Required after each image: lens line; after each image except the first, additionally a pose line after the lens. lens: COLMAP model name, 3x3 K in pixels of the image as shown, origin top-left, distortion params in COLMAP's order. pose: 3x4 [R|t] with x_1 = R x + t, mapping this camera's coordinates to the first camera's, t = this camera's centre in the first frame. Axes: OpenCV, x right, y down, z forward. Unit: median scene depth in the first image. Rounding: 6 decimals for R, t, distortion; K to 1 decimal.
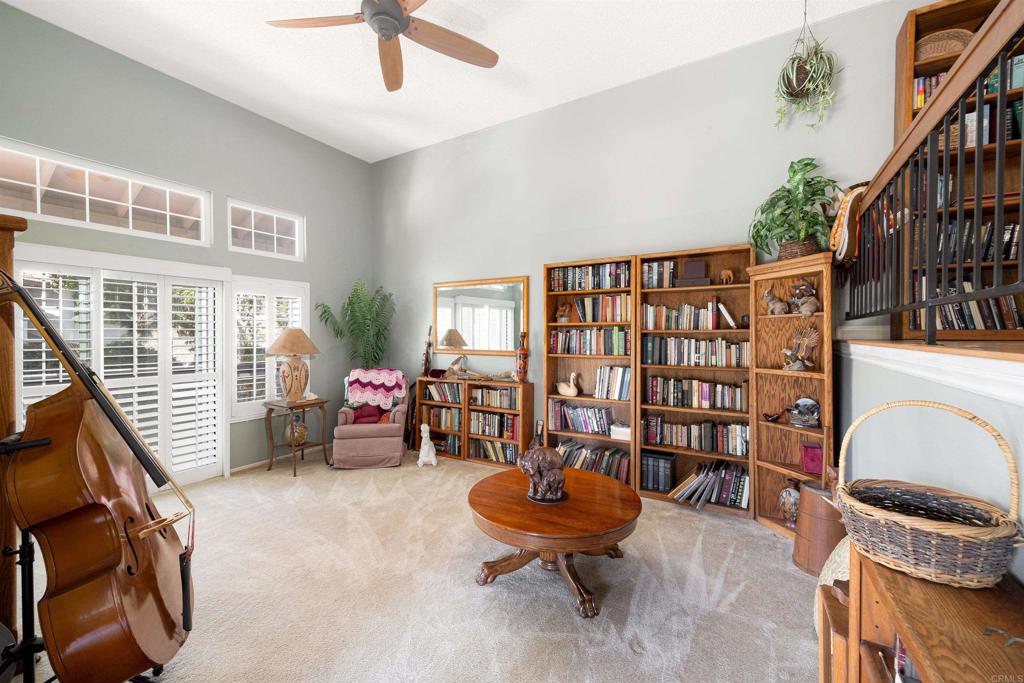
lens RADIAL K [[415.8, 0, 514.7], [0, 415.8, 339.0], [0, 0, 1]] dist [0.002316, -0.000399]
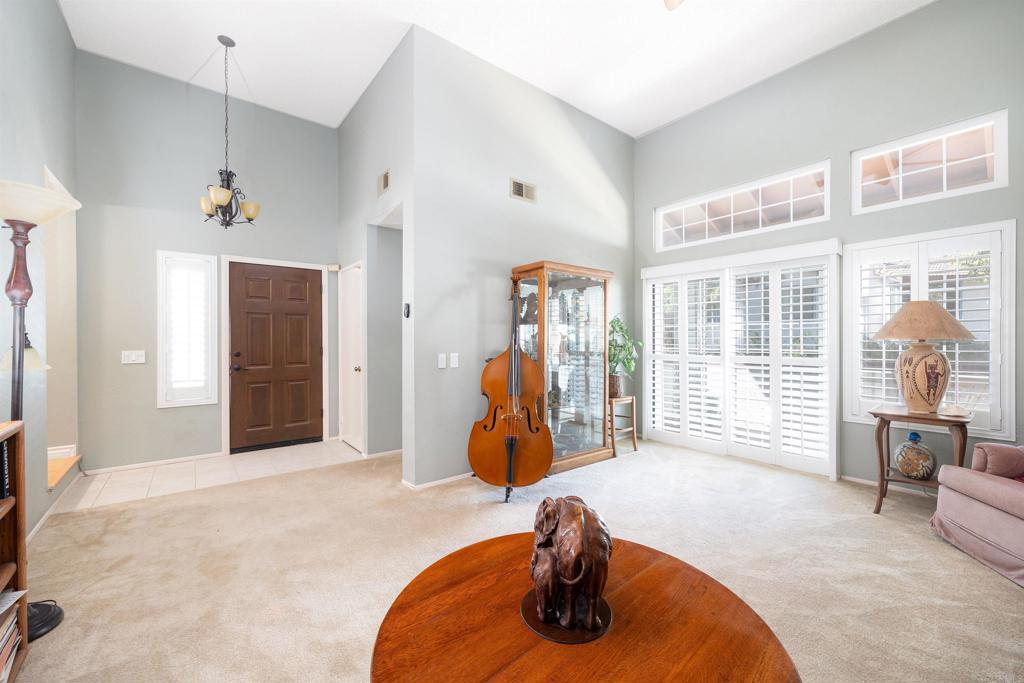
lens RADIAL K [[391.2, 0, 510.4], [0, 391.2, 336.8], [0, 0, 1]] dist [-0.001025, 0.000061]
pose [[-0.362373, -0.005972, -0.932014, 0.323949], [-0.014870, 0.999889, -0.000625, 0.046790], [0.931915, 0.013633, -0.362421, 0.698680]]
